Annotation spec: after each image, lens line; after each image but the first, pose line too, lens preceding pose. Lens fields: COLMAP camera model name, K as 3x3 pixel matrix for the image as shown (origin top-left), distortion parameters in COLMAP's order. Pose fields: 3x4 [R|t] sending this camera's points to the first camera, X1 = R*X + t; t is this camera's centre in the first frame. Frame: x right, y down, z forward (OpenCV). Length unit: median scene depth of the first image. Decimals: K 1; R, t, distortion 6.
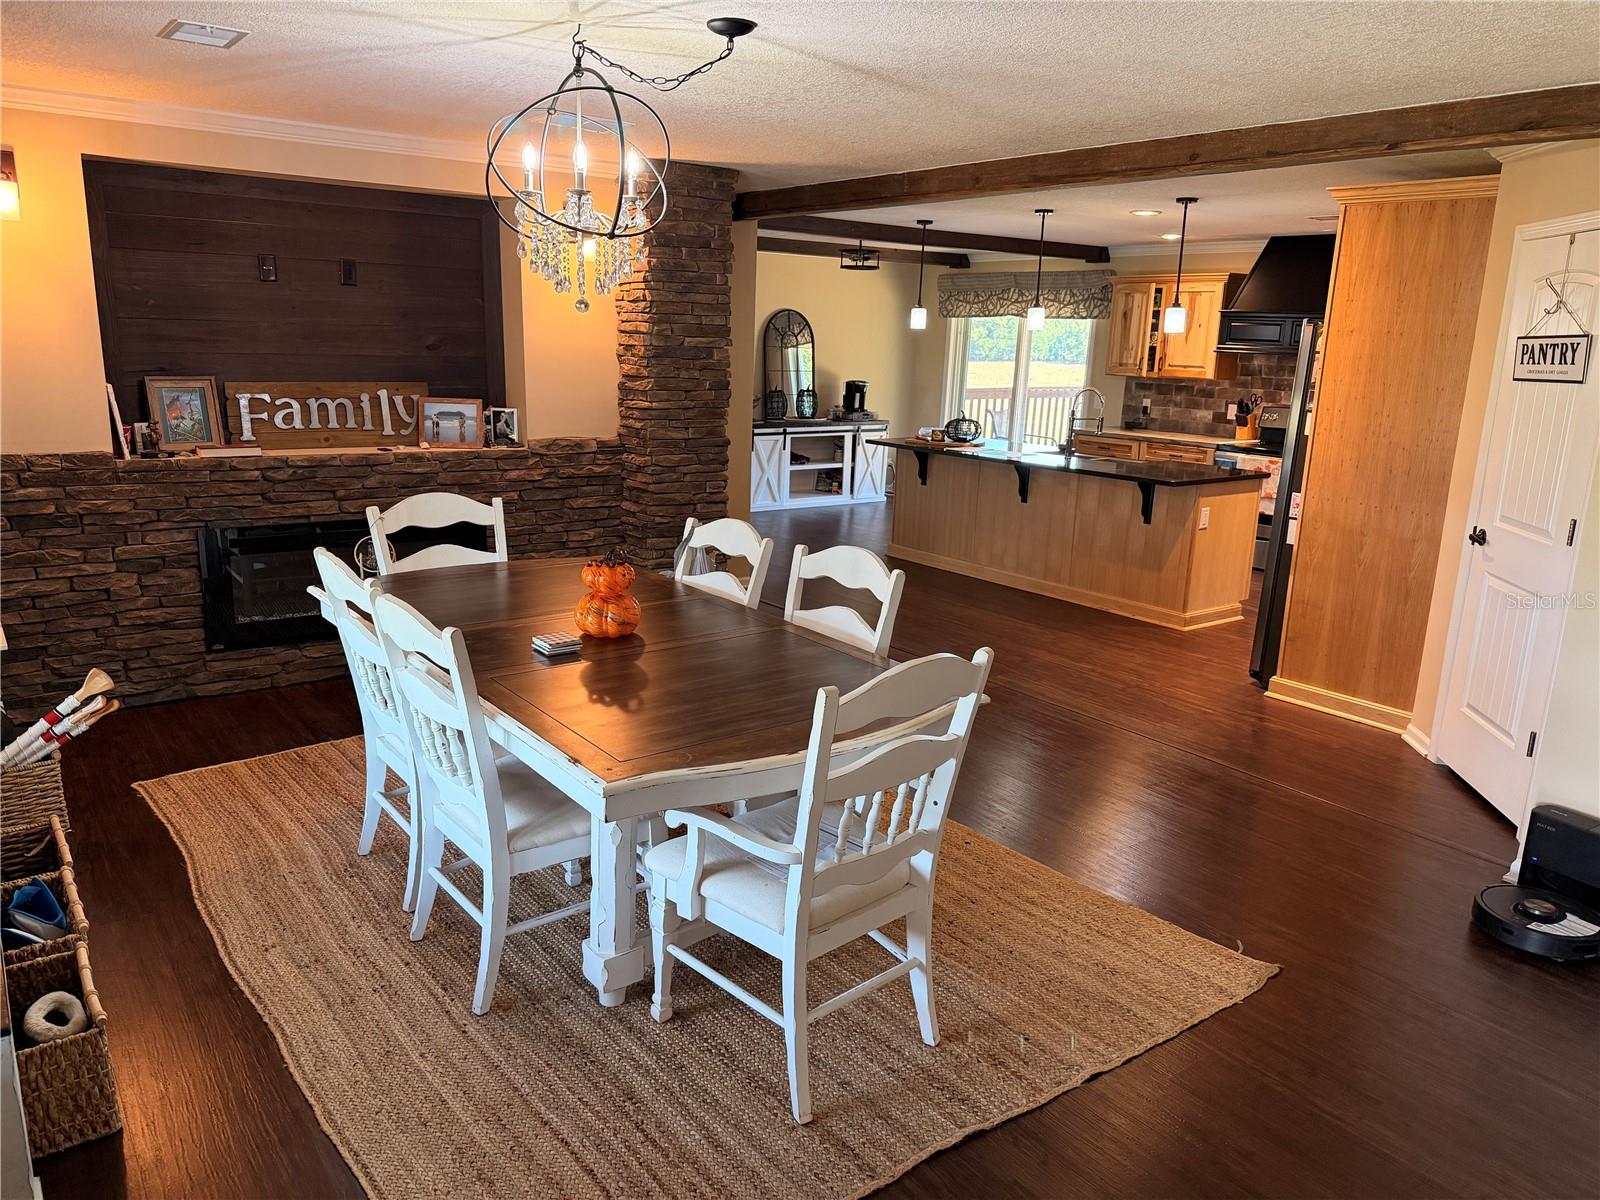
lens RADIAL K [[1118.6, 0, 819.4], [0, 1118.6, 628.9], [0, 0, 1]] dist [0.063438, -0.113810]
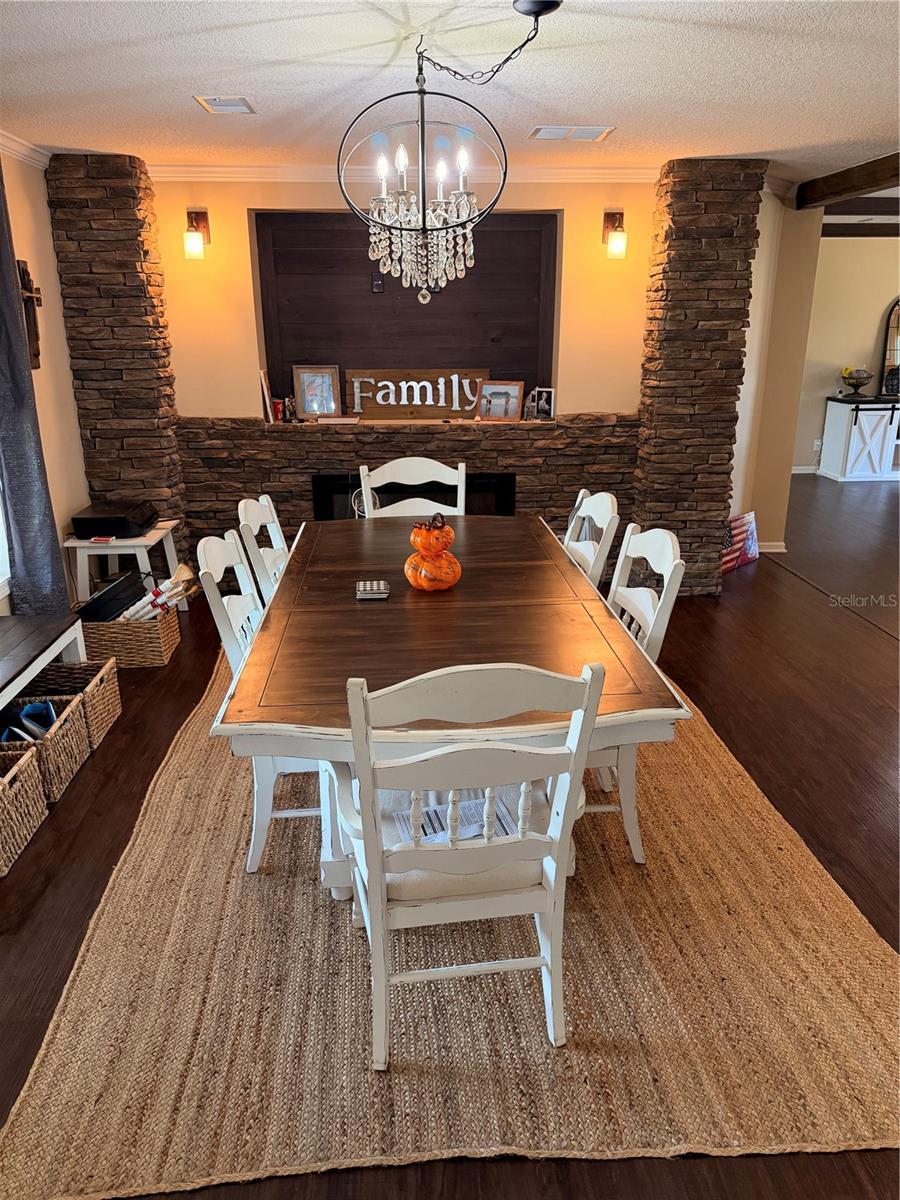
lens RADIAL K [[839.0, 0, 452.9], [0, 839.0, 619.3], [0, 0, 1]] dist [0.063438, -0.113810]
pose [[0.823775, 0.151013, -0.546434, 0.205890], [-0.109090, 0.988081, 0.108608, -0.039237], [0.556322, -0.029859, 0.830430, 0.187950]]
